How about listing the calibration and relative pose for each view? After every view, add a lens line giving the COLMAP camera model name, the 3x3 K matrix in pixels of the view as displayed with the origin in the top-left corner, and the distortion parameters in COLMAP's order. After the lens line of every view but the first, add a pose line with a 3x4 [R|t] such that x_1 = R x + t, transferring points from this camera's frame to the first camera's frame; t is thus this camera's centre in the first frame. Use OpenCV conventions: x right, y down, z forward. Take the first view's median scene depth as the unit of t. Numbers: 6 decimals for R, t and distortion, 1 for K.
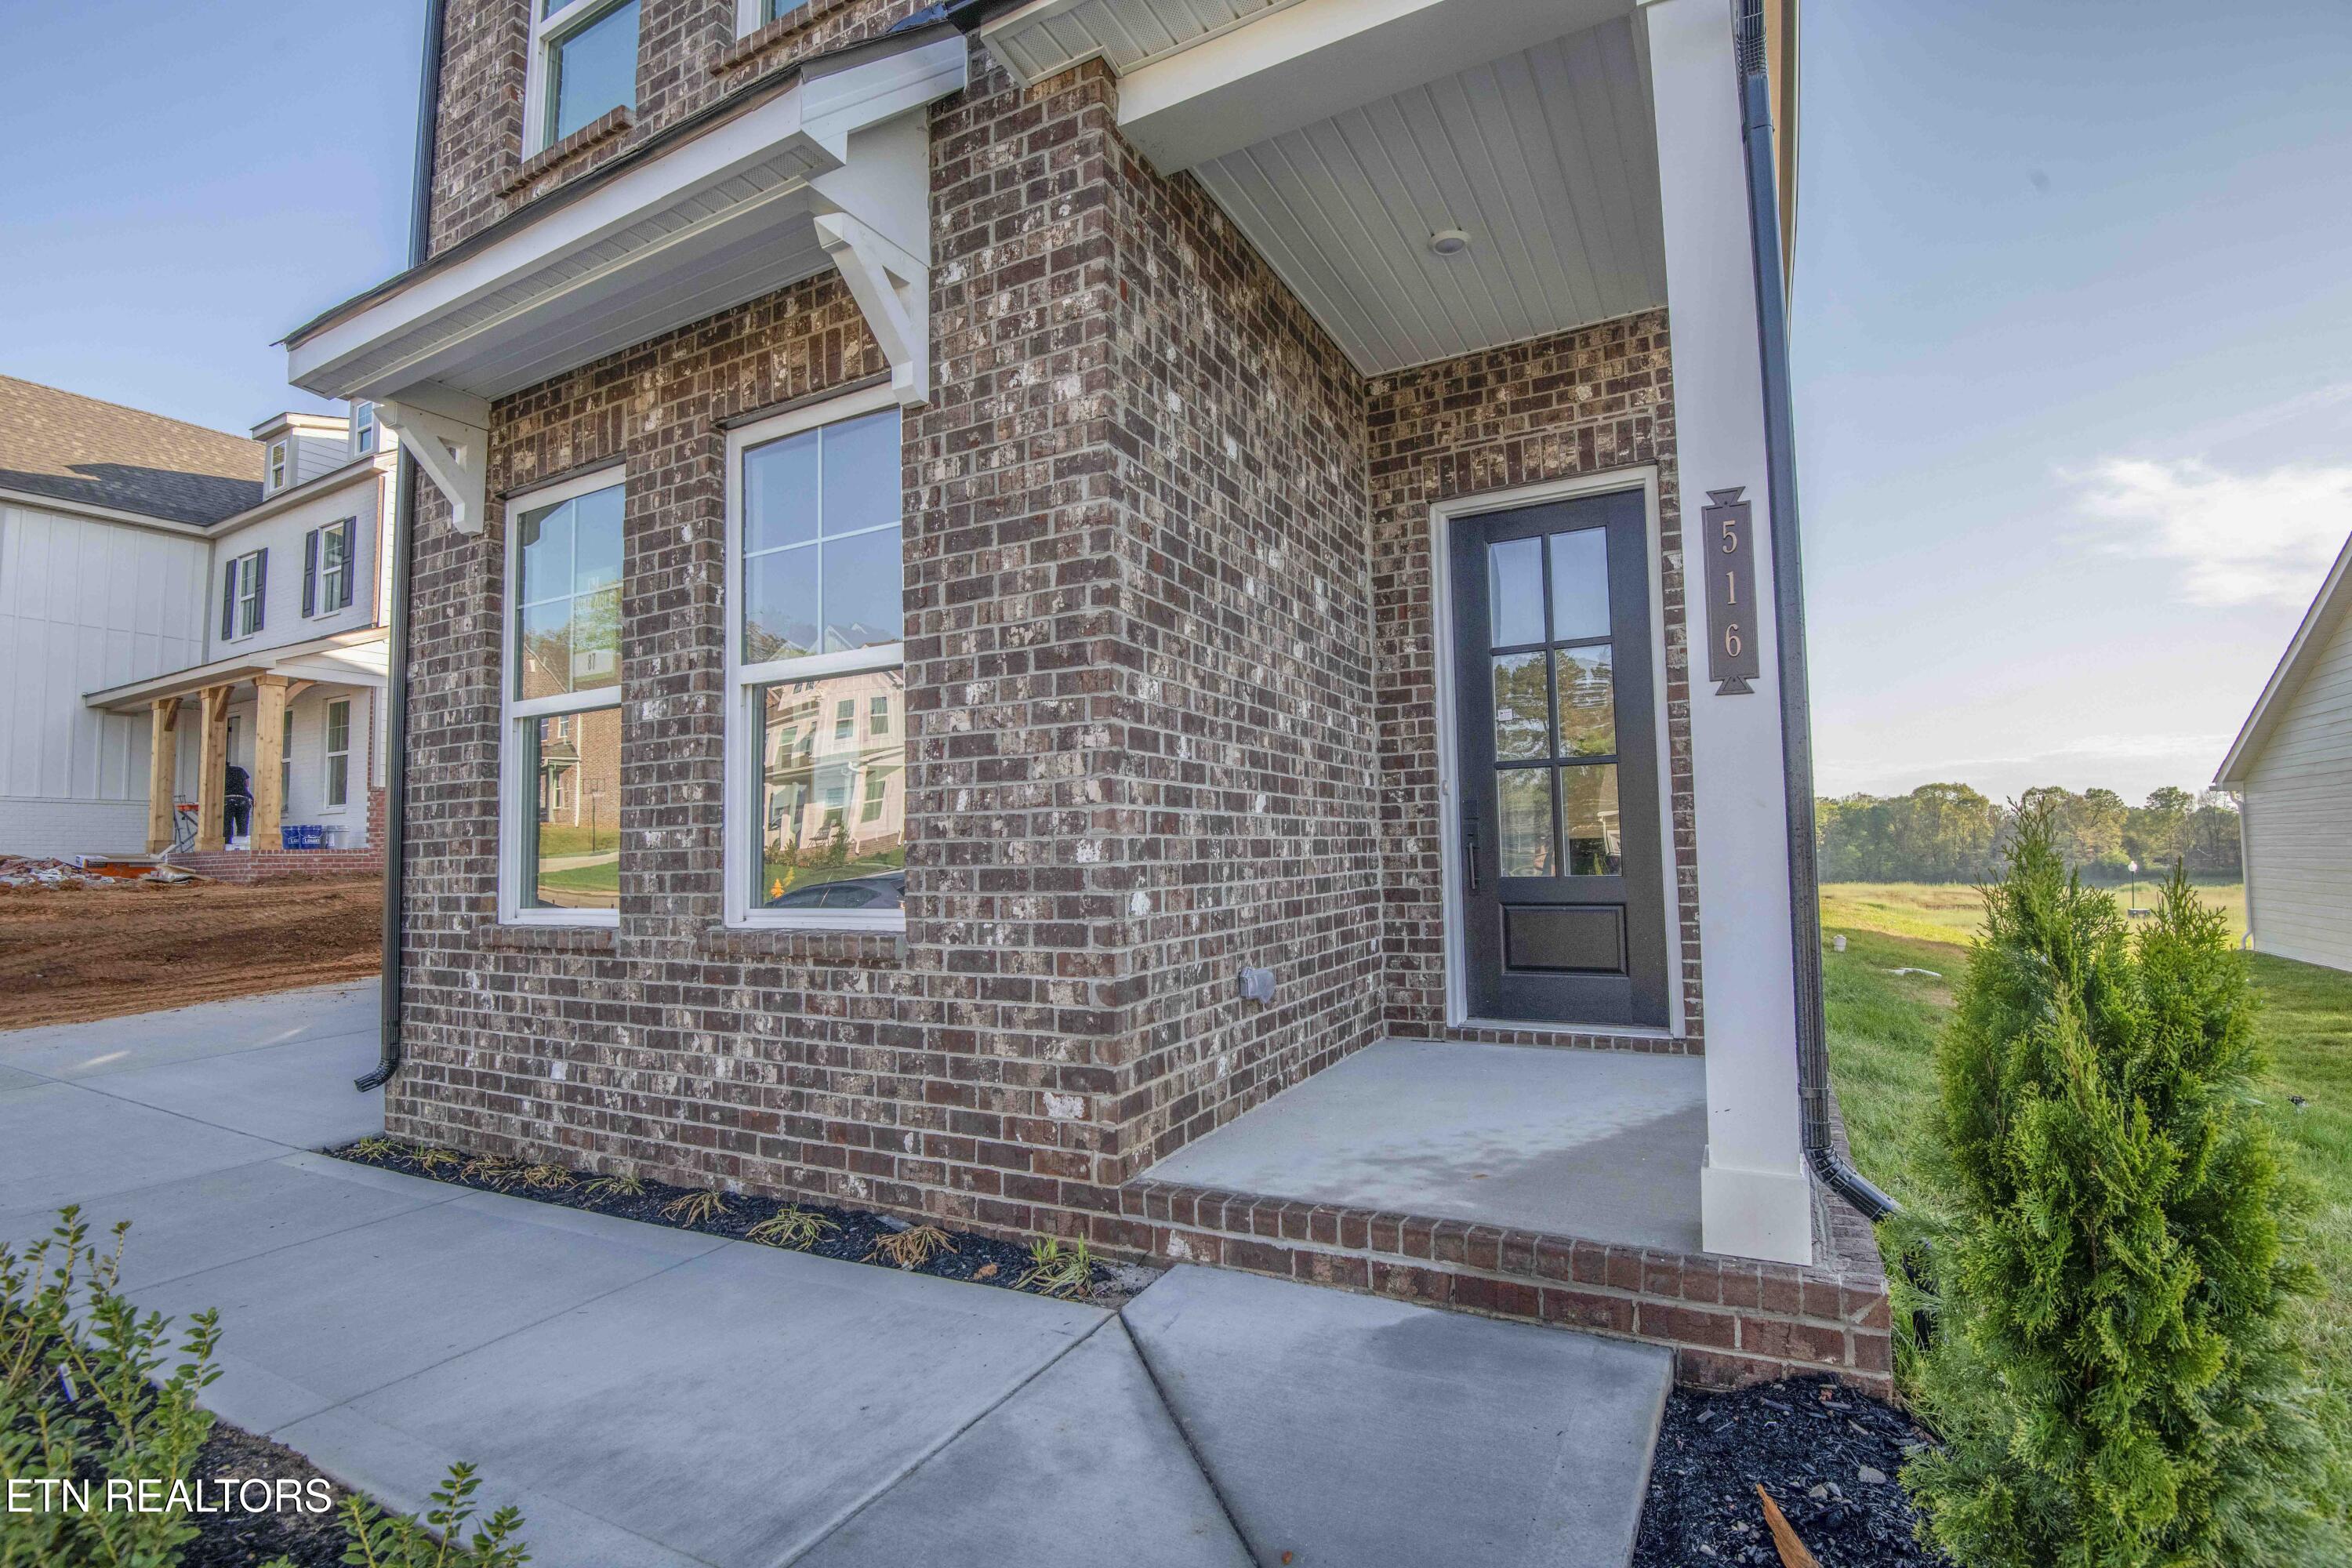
lens RADIAL K [[1087.4, 0, 1184.7], [0, 1087.4, 786.1], [0, 0, 1]] dist [-0.015108, -0.016463]
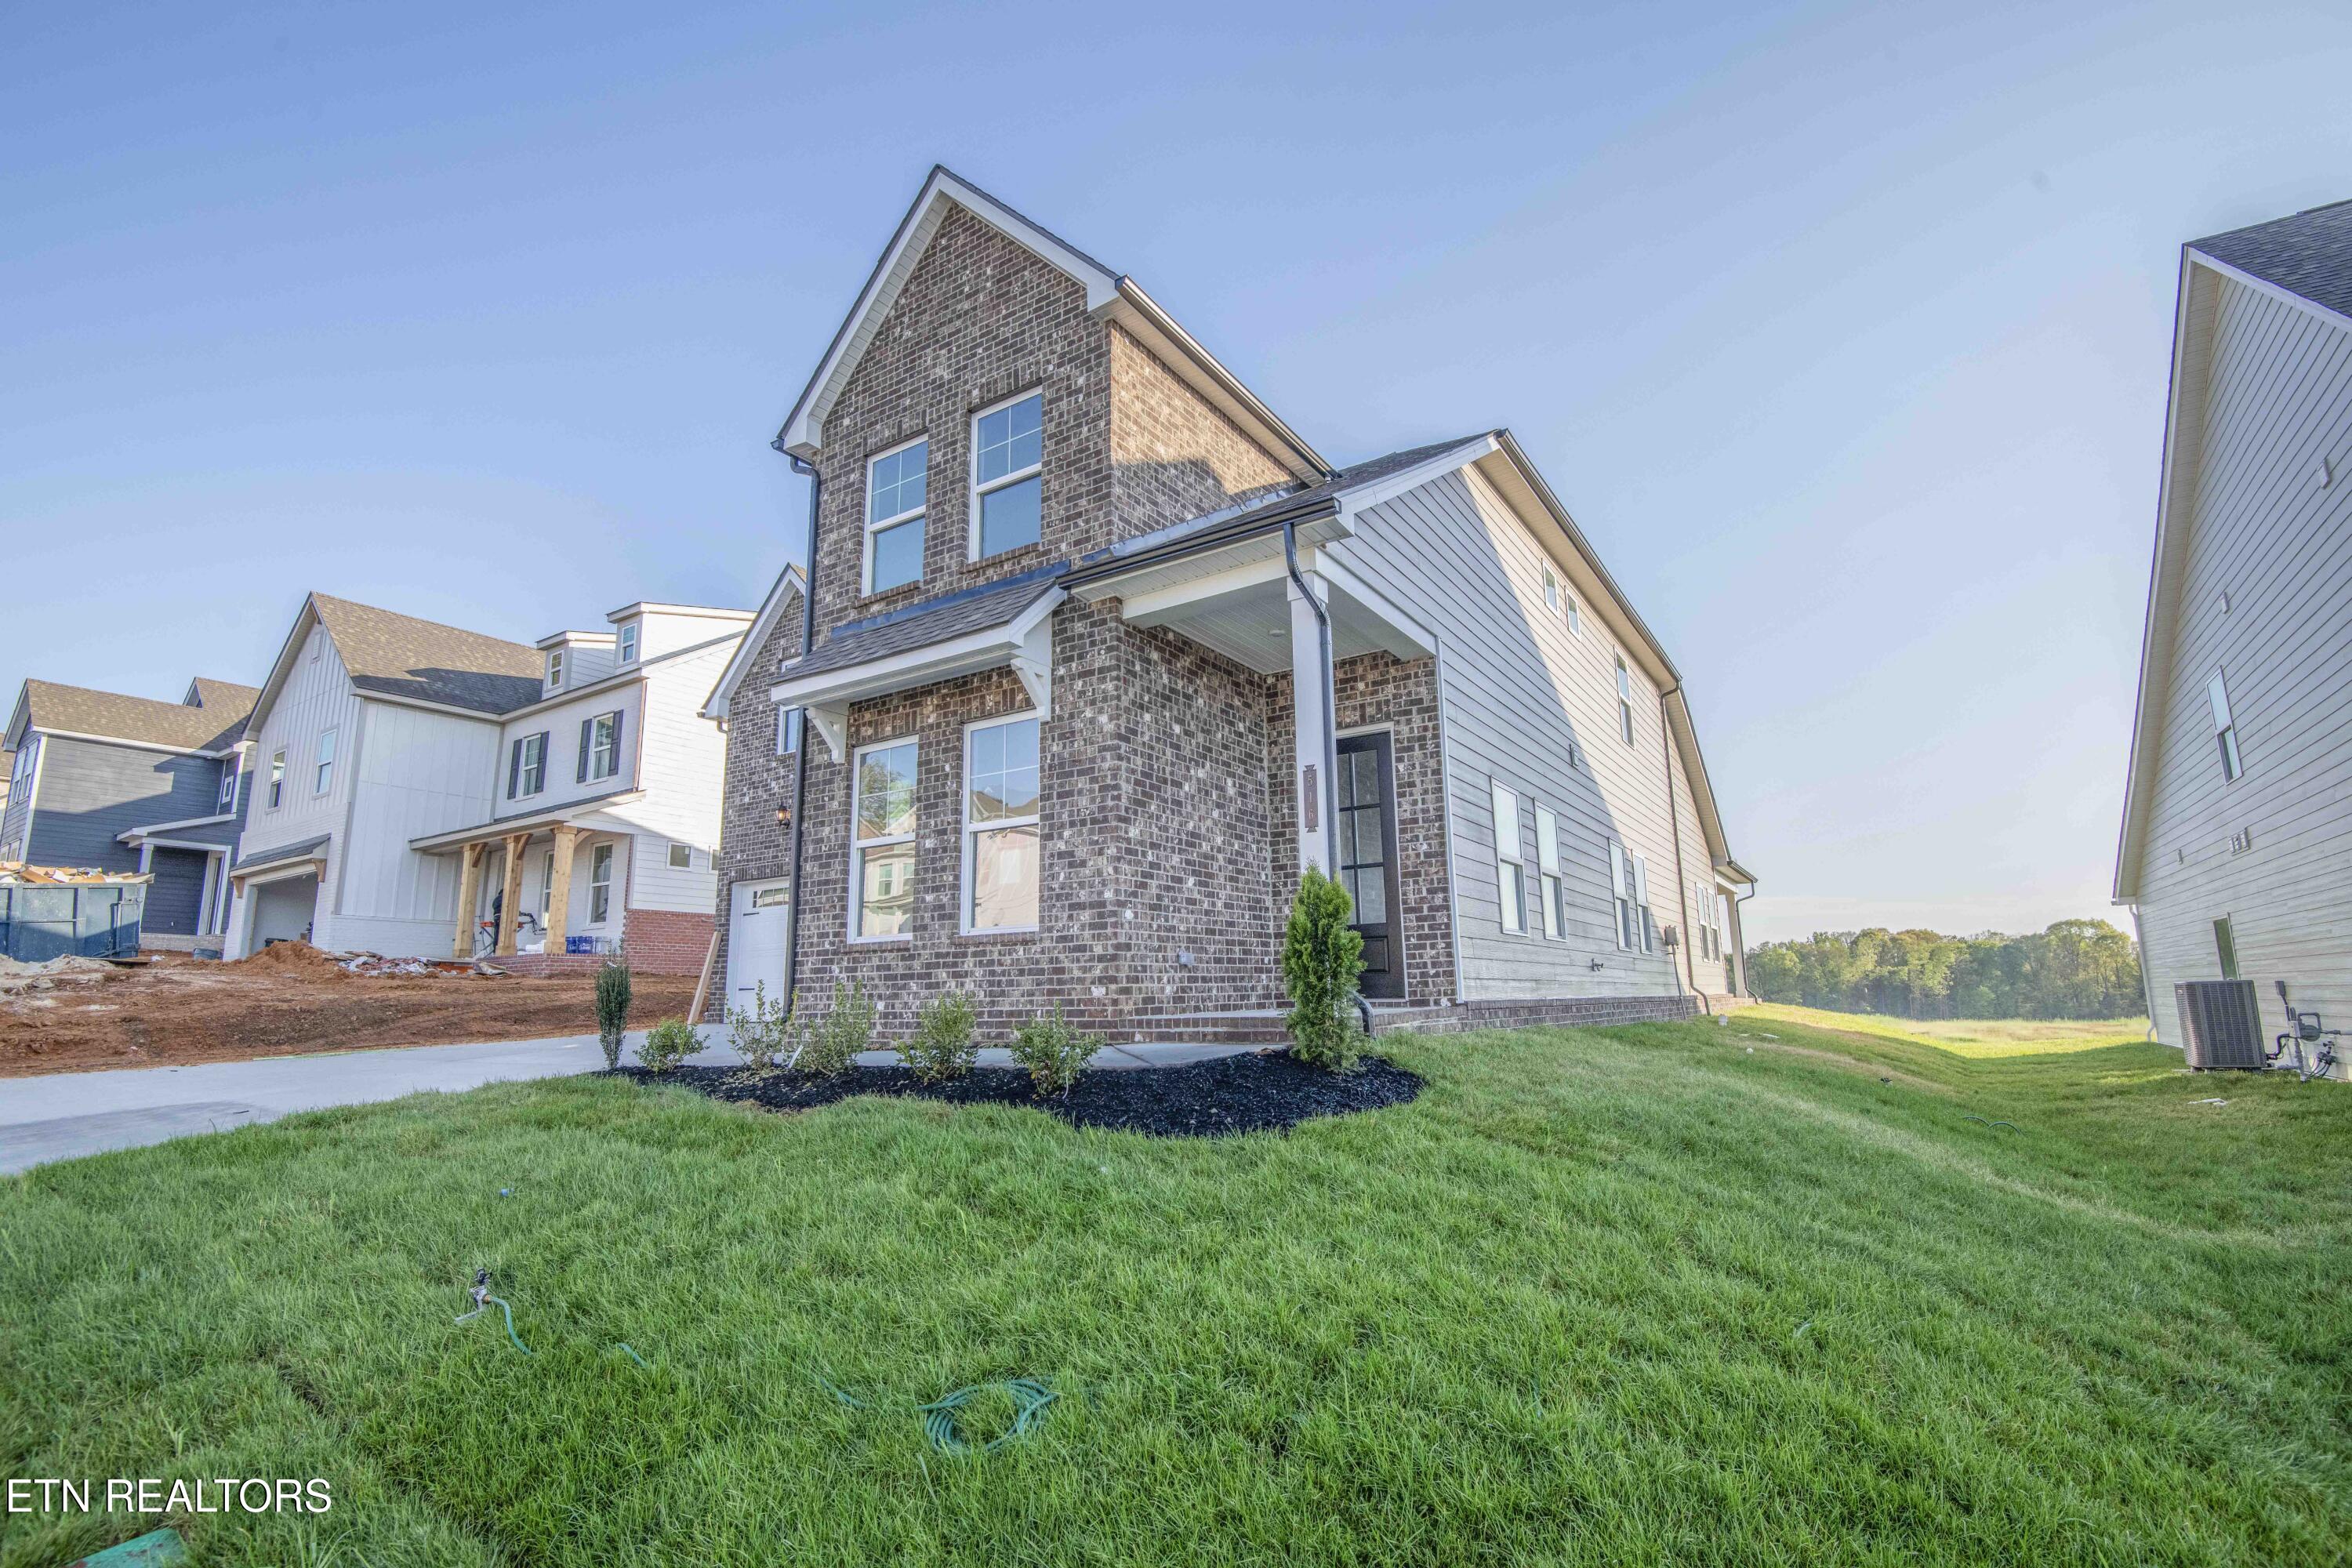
lens RADIAL K [[1087.4, 0, 1184.7], [0, 1087.4, 786.1], [0, 0, 1]] dist [-0.015108, -0.016463]
pose [[0.995995, -0.013759, -0.088341, 0.260564], [0.002160, 0.991502, -0.130073, 0.113443], [0.089380, 0.129361, 0.987561, -1.275538]]
